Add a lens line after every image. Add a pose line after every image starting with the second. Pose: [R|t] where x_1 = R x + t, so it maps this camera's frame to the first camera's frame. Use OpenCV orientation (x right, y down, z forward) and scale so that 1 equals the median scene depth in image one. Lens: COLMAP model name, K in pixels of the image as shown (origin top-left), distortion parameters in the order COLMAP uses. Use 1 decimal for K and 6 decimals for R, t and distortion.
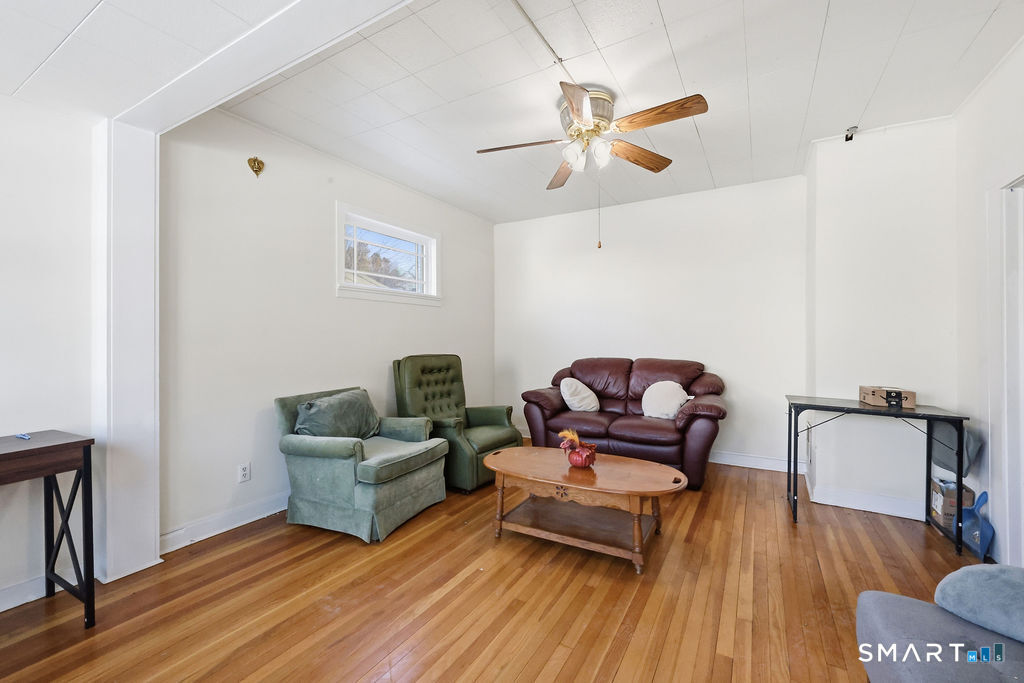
lens RADIAL K [[417.0, 0, 510.3], [0, 417.0, 340.9], [0, 0, 1]] dist [-0.003045, 0.000069]
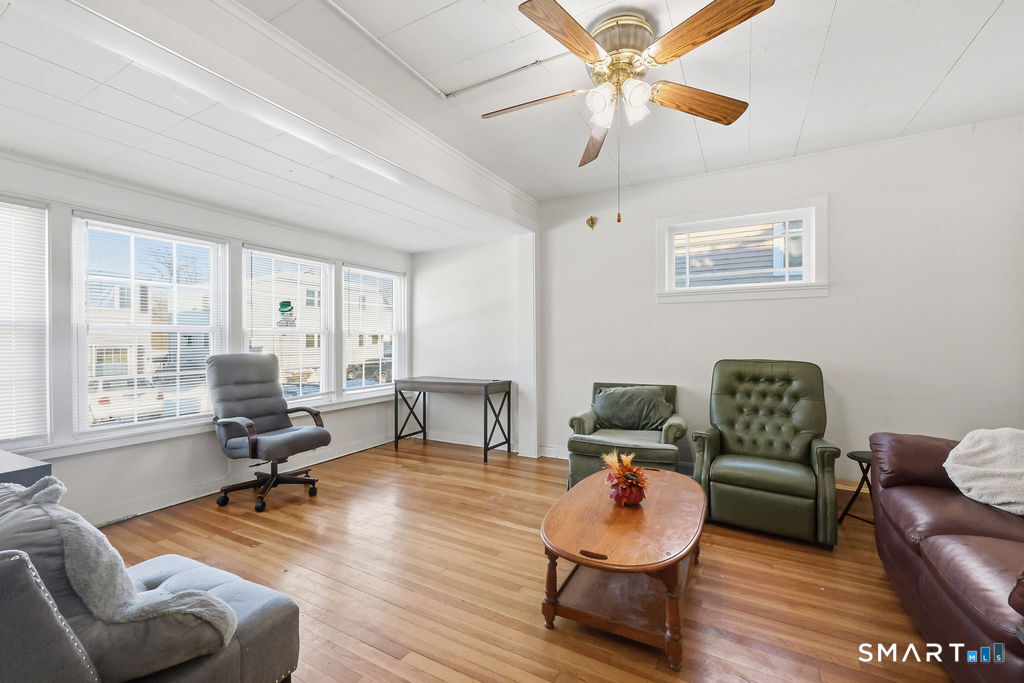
lens RADIAL K [[417.0, 0, 509.1], [0, 417.0, 340.9], [0, 0, 1]] dist [-0.003045, 0.000069]
pose [[0.026111, 0.005246, -0.999645, 0.634938], [-0.000400, 0.999986, 0.005237, -0.008683], [0.999659, 0.000263, 0.026113, 0.502561]]
